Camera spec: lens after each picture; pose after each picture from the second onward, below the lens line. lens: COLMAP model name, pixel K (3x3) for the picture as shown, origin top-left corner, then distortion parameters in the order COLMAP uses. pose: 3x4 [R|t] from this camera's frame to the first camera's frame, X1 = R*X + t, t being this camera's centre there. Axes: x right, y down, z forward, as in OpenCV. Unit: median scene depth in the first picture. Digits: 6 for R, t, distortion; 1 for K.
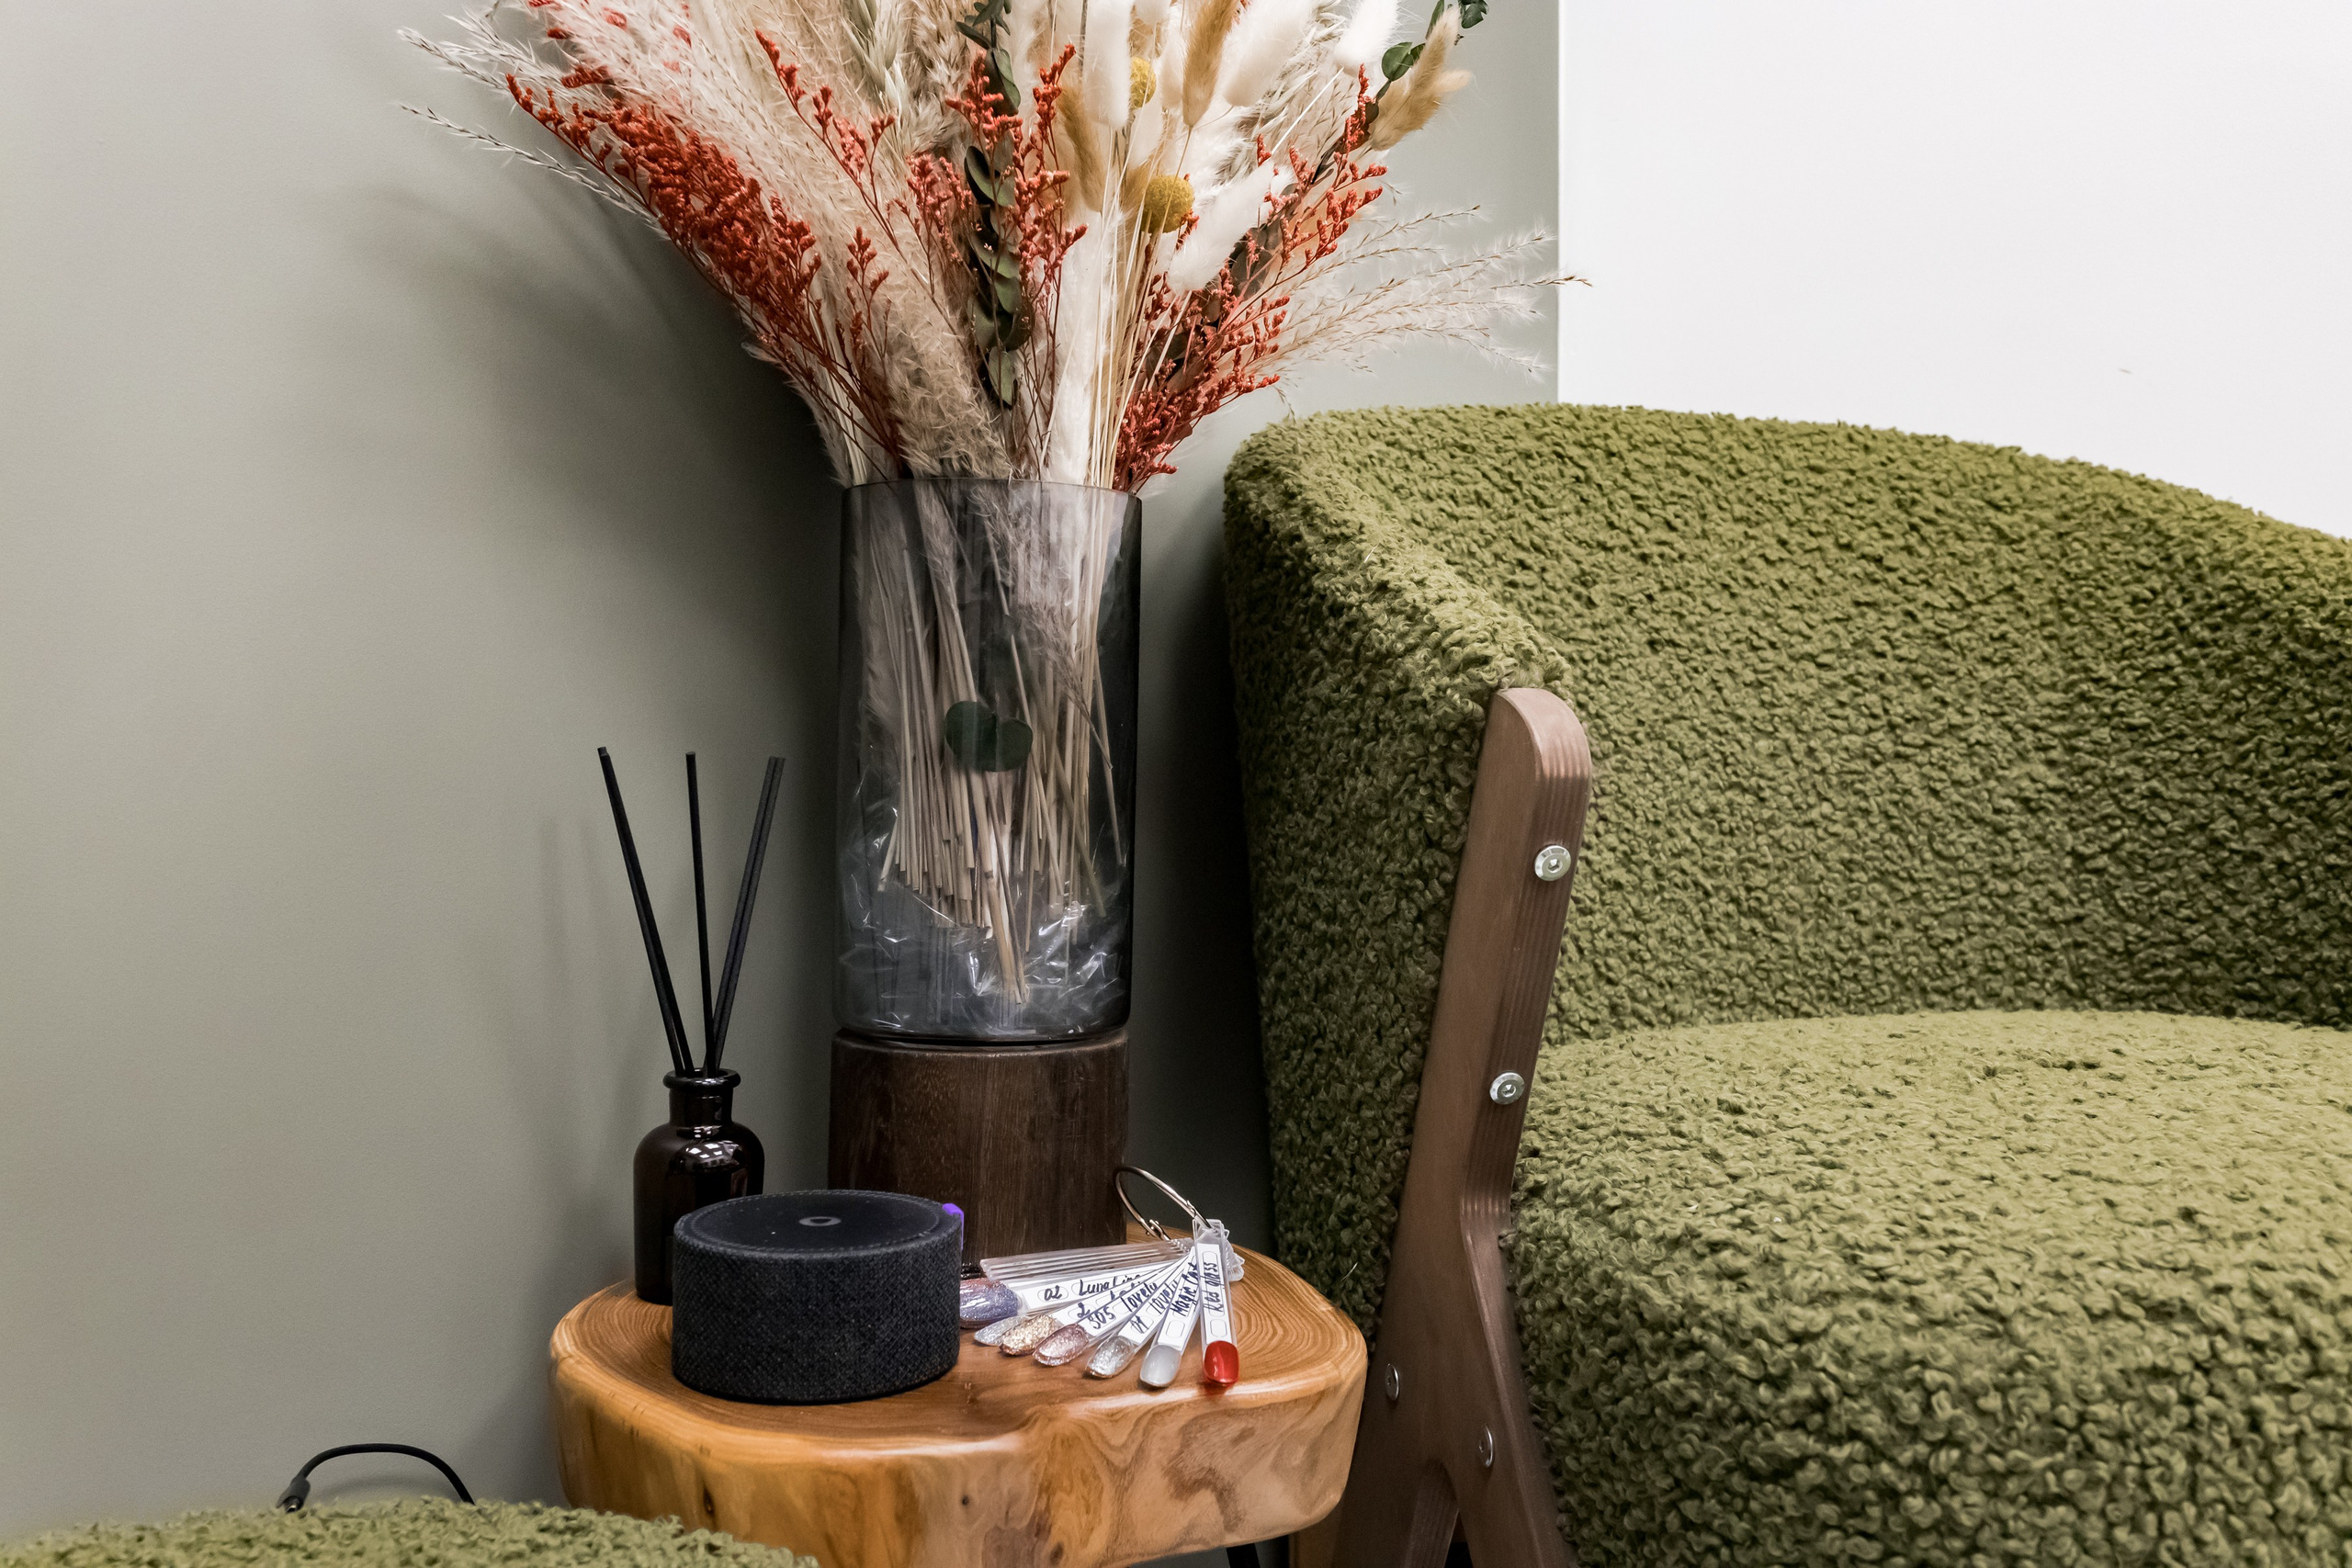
lens RADIAL K [[1883.6, 0, 1186.1], [0, 1883.6, 768.1], [0, 0, 1]] dist [0.013038, -0.002298]
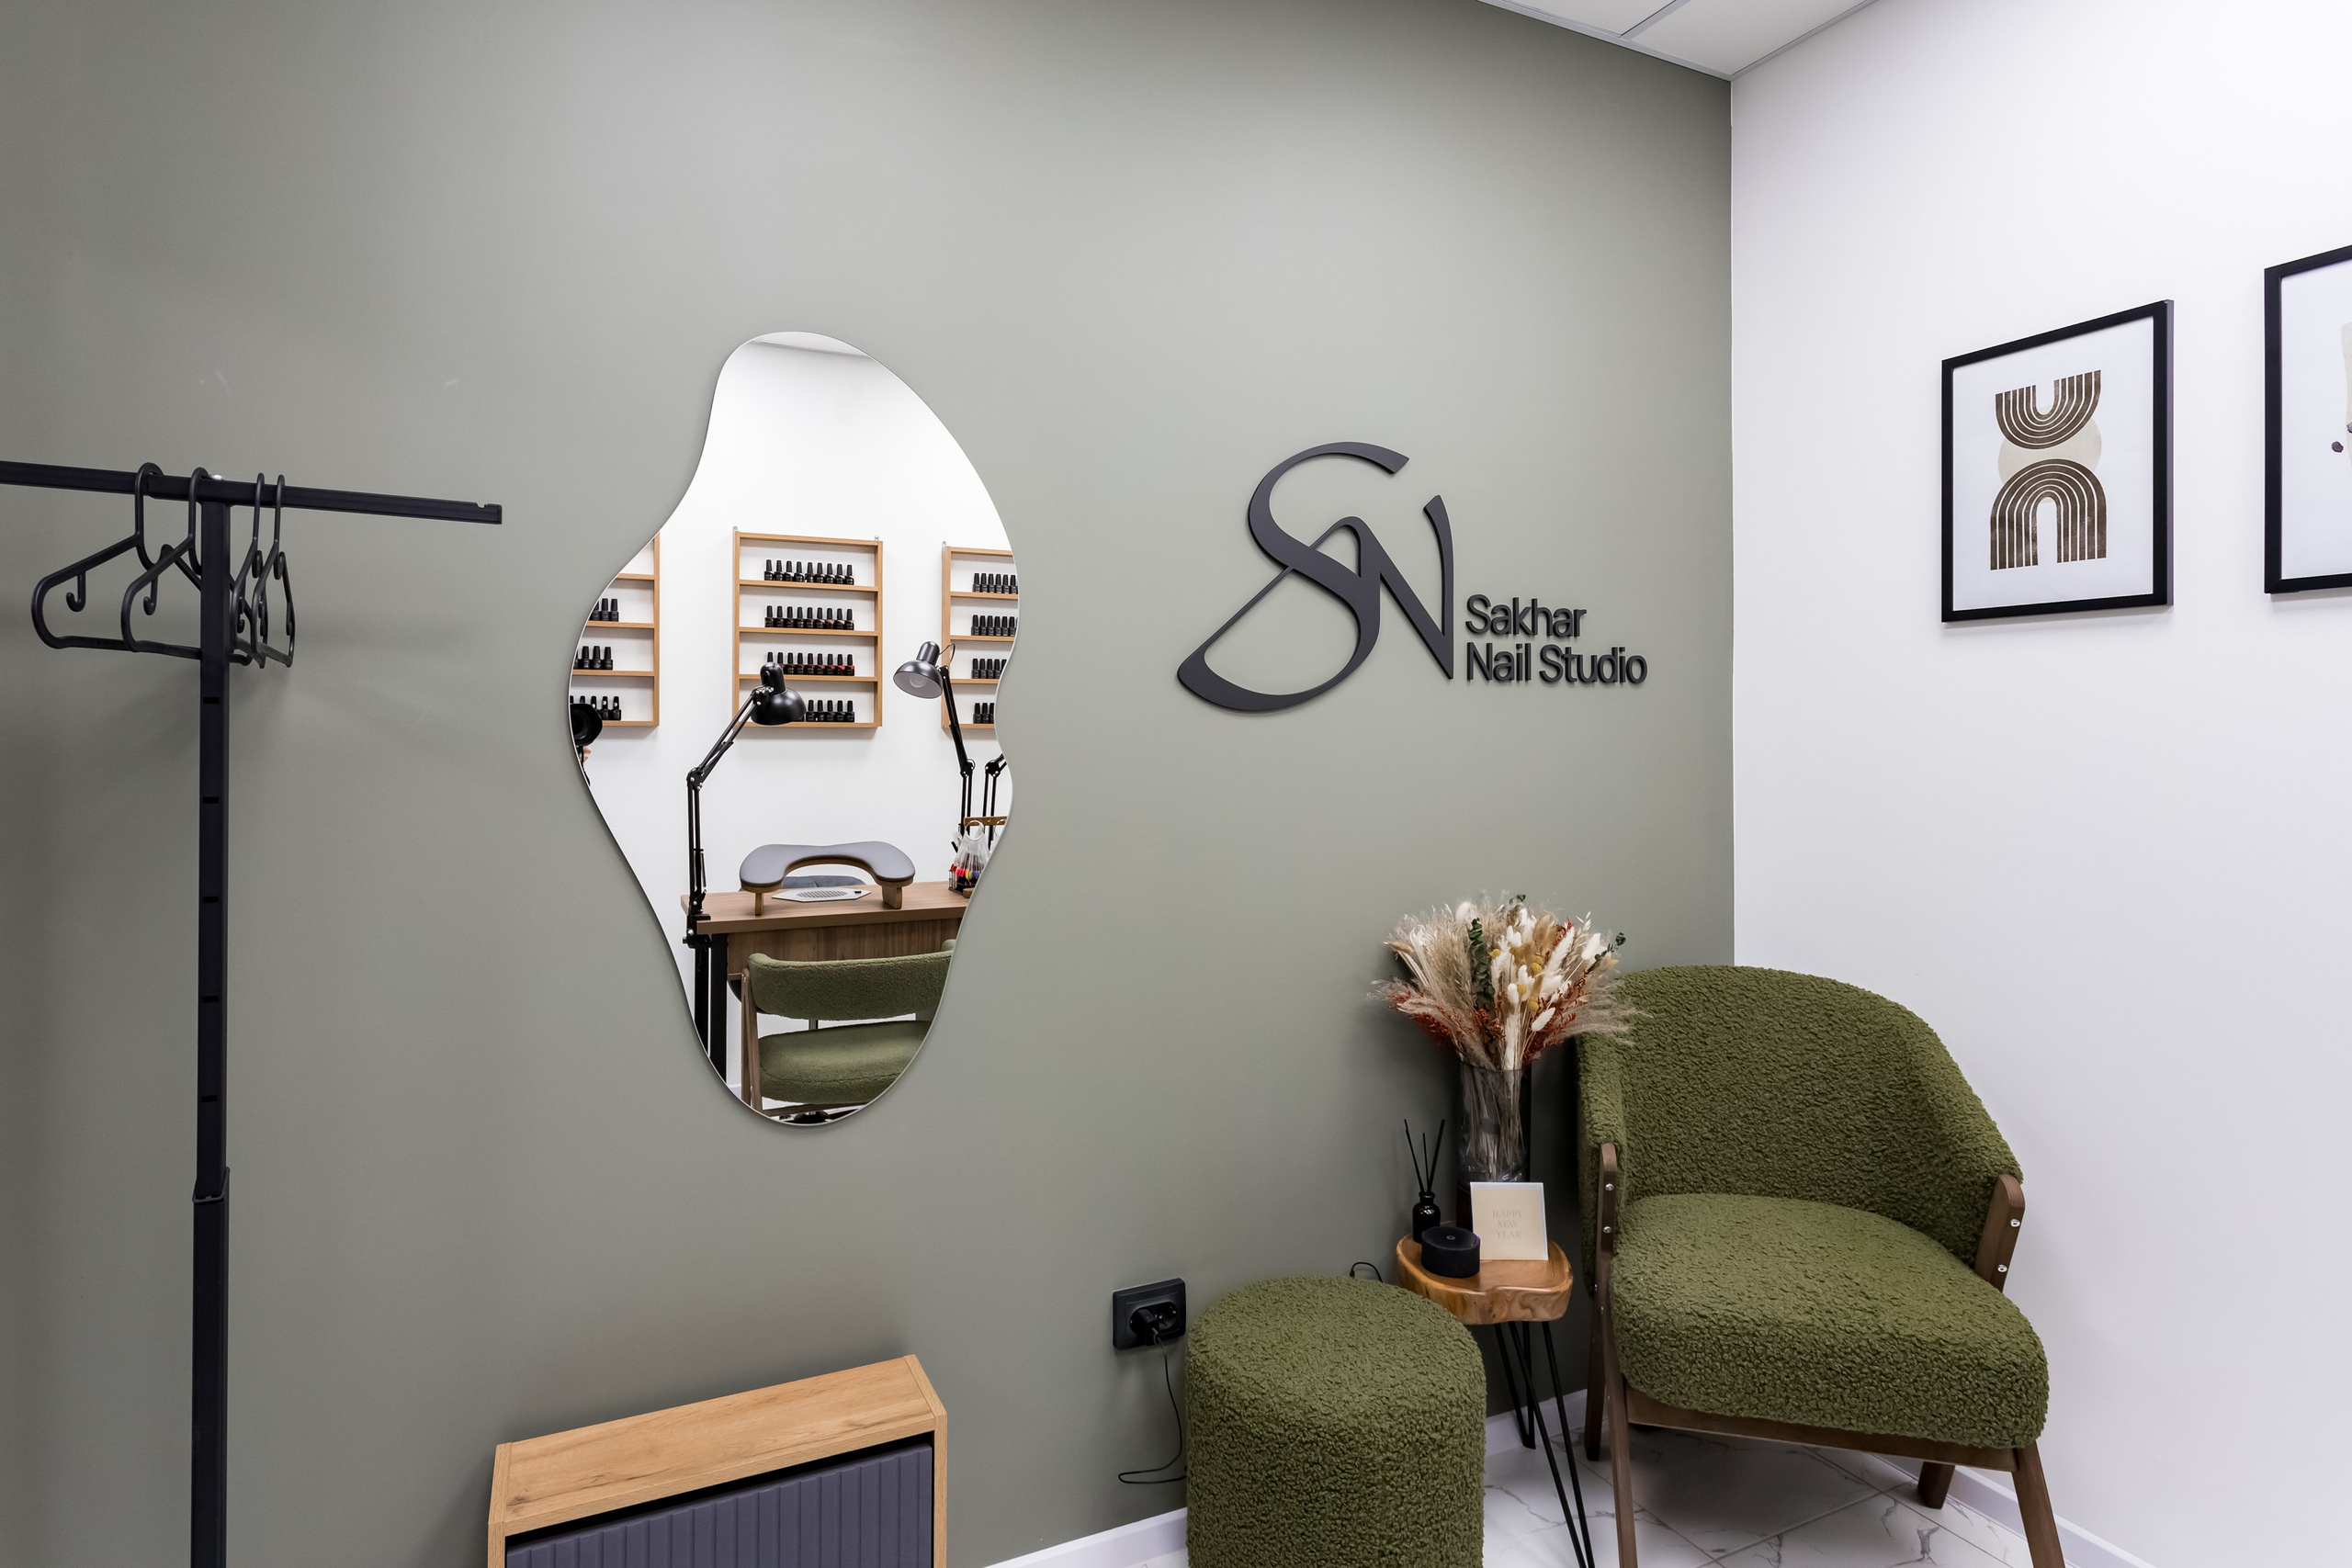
lens RADIAL K [[1263.5, 0, 1172.6], [0, 1263.5, 719.5], [0, 0, 1]] dist [0.005259, 0.000898]
pose [[0.895623, 0.000555, -0.444814, 0.563630], [0.003617, 0.999957, 0.008531, -1.029824], [0.444800, -0.009249, 0.895582, -2.042844]]
